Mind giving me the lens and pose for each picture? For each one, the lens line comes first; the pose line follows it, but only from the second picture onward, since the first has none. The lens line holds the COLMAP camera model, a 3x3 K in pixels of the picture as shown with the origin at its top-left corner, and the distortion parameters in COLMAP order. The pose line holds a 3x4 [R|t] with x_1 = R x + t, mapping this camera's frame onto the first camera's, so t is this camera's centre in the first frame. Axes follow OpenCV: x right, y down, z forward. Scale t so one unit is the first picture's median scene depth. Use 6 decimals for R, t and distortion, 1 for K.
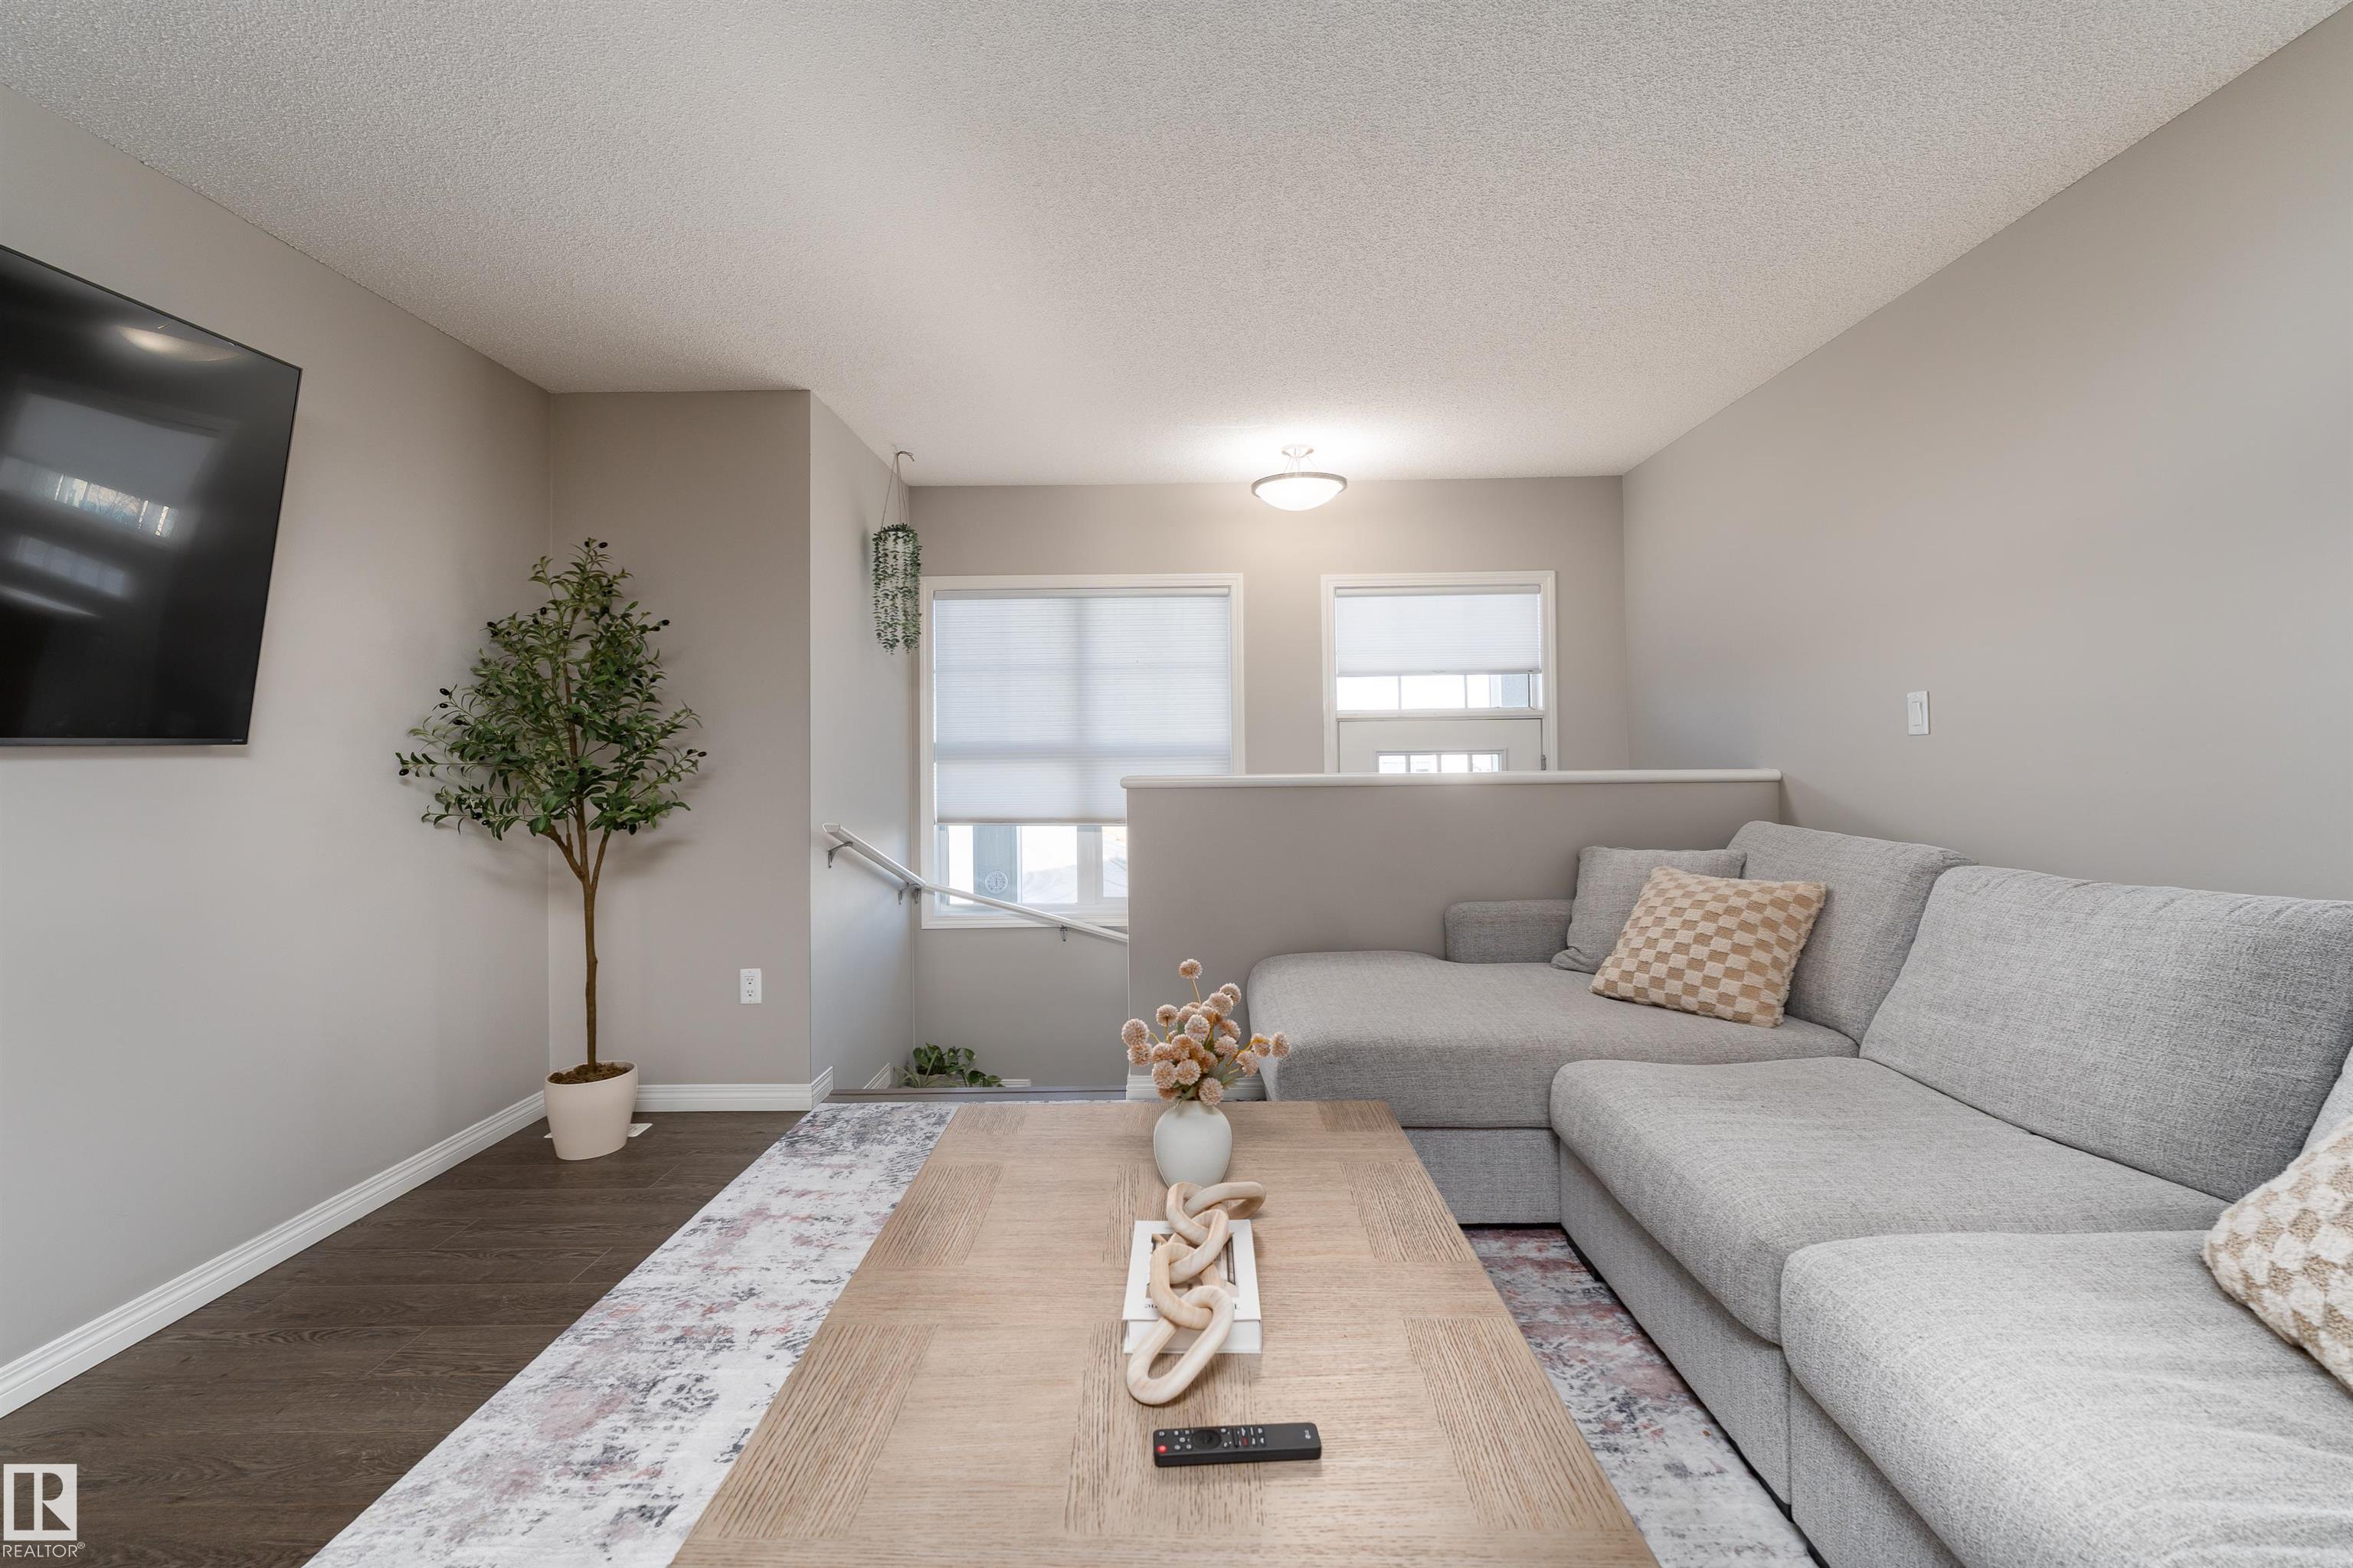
lens RADIAL K [[1027.9, 0, 1178.7], [0, 1027.9, 702.5], [0, 0, 1]] dist [0.000648, 0.000313]
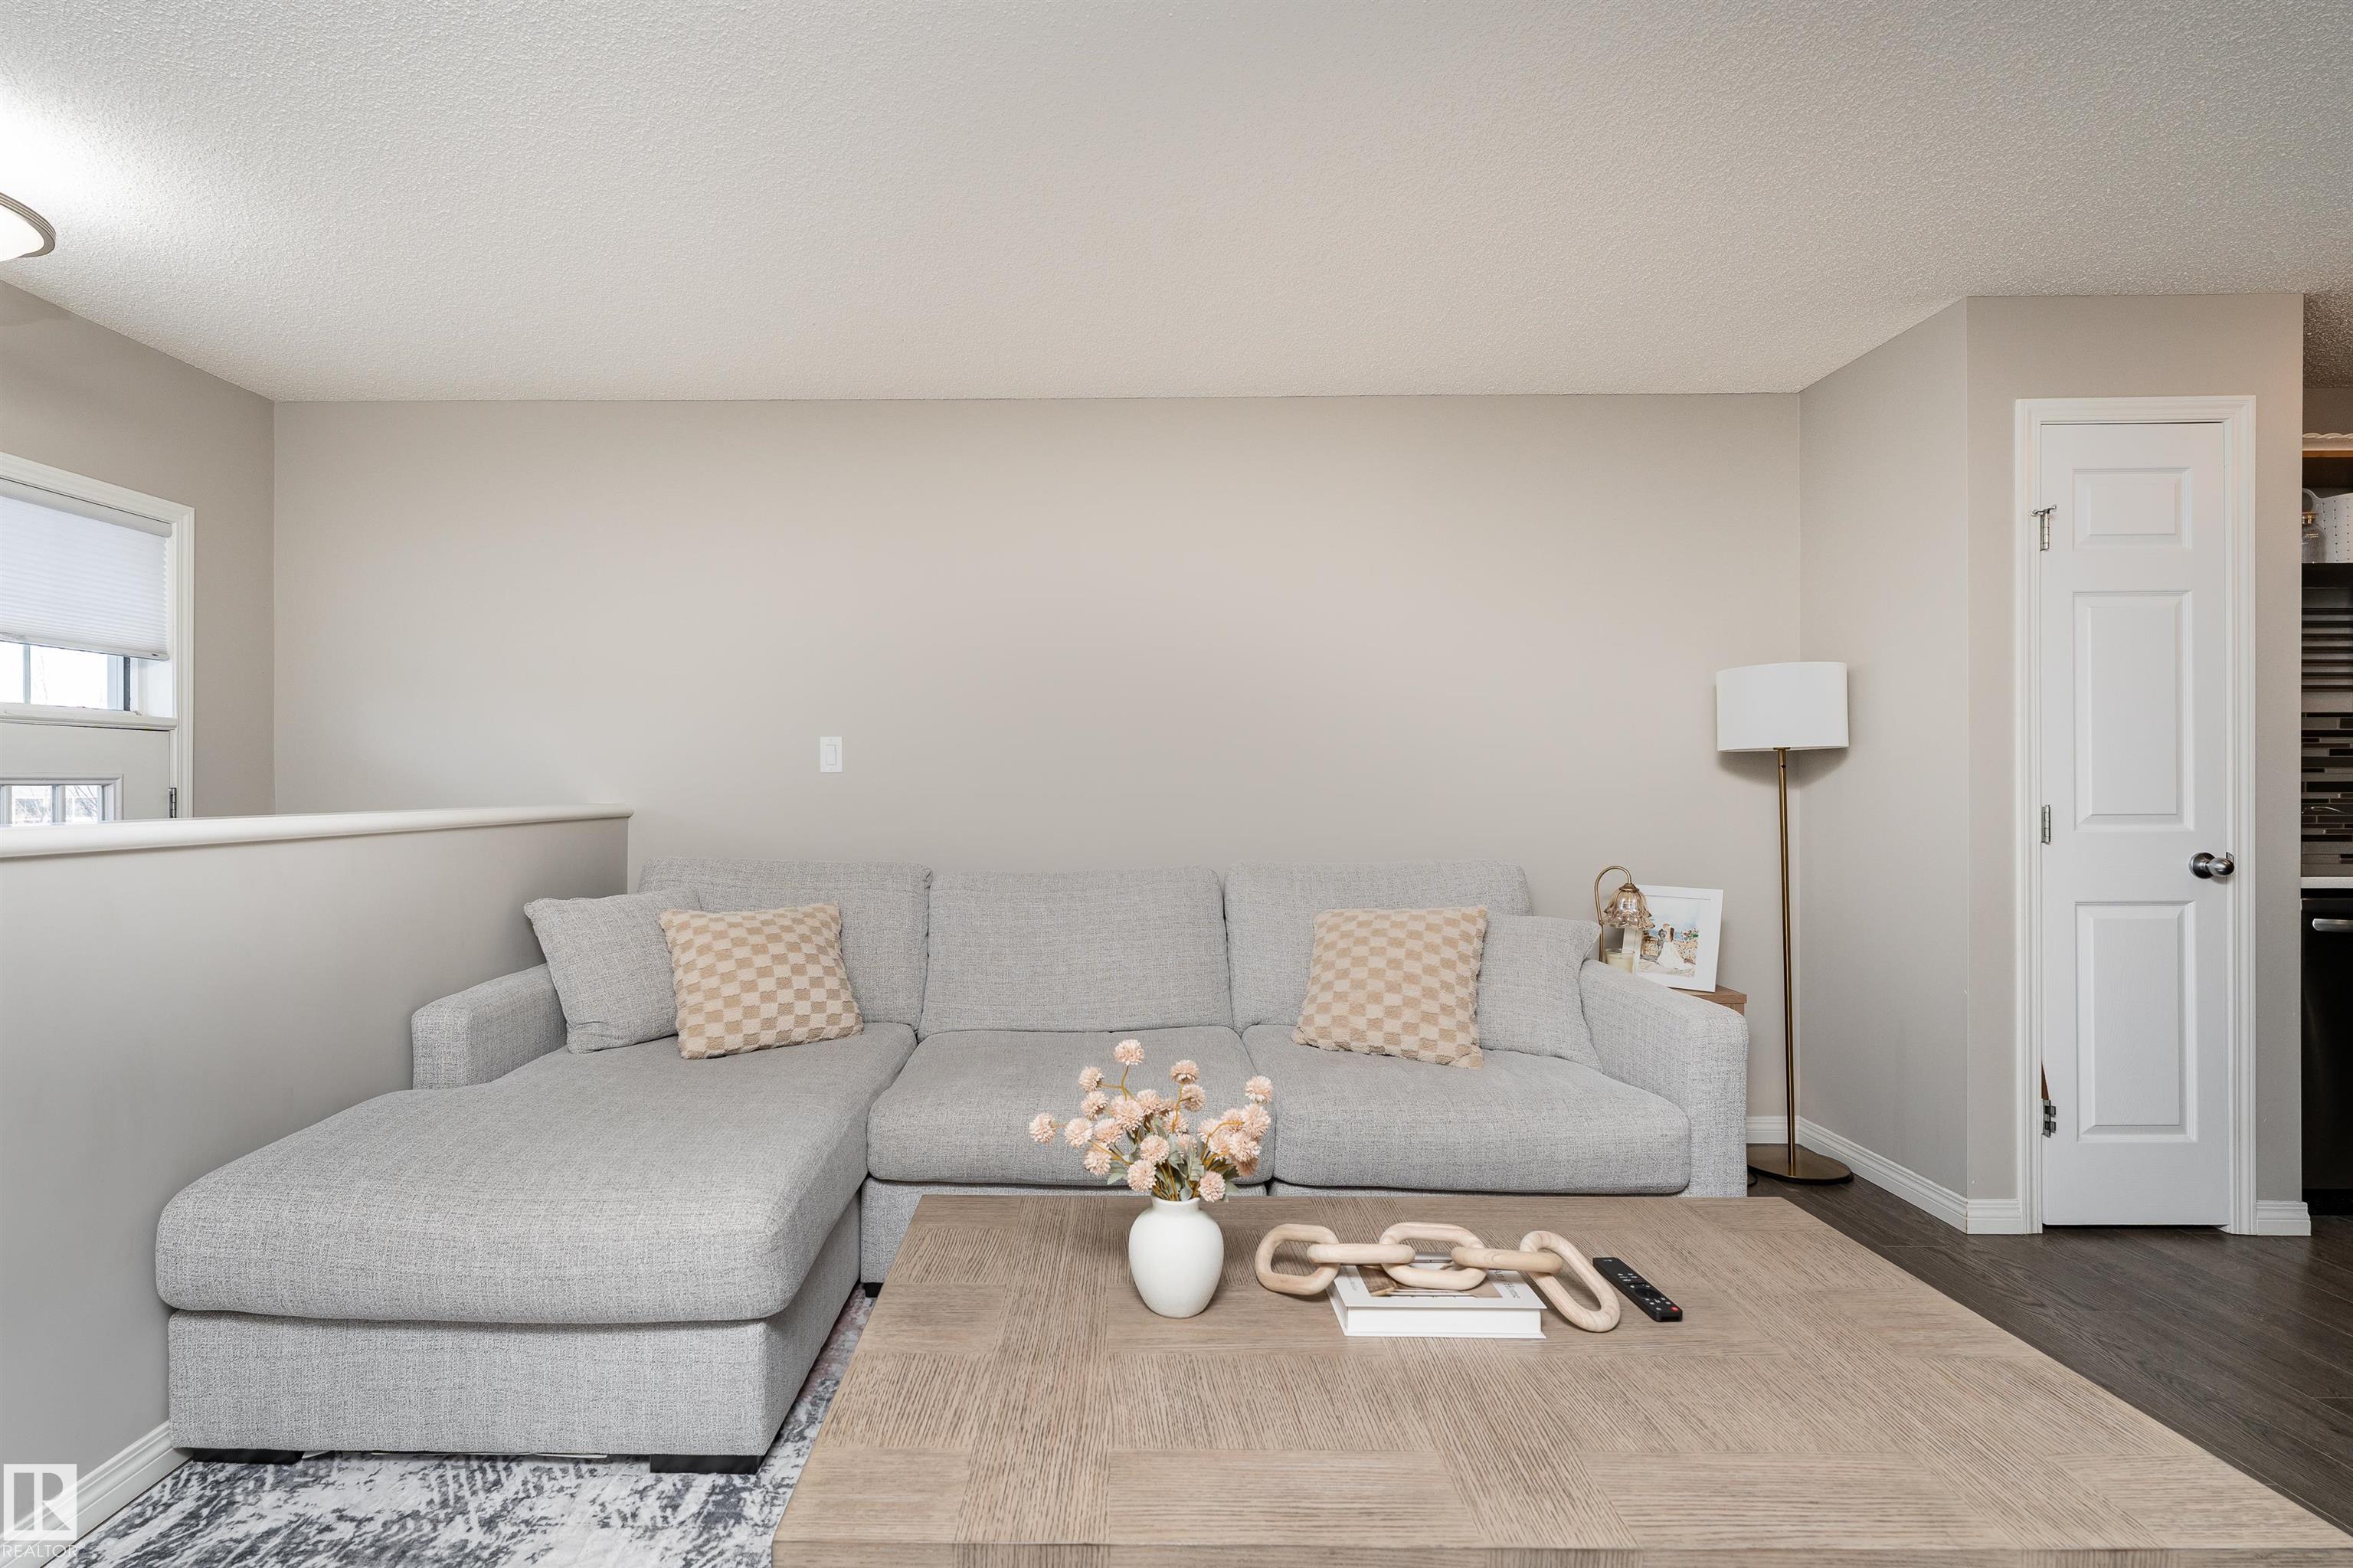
lens RADIAL K [[1040.0, 0, 1172.7], [0, 1040.0, 791.3], [0, 0, 1]] dist [0.000598, 0.000041]
pose [[0.002538, 0.003820, 0.999989, -0.452134], [-0.048840, 0.998800, -0.003692, 0.036043], [-0.998803, -0.048830, 0.002722, 0.561807]]
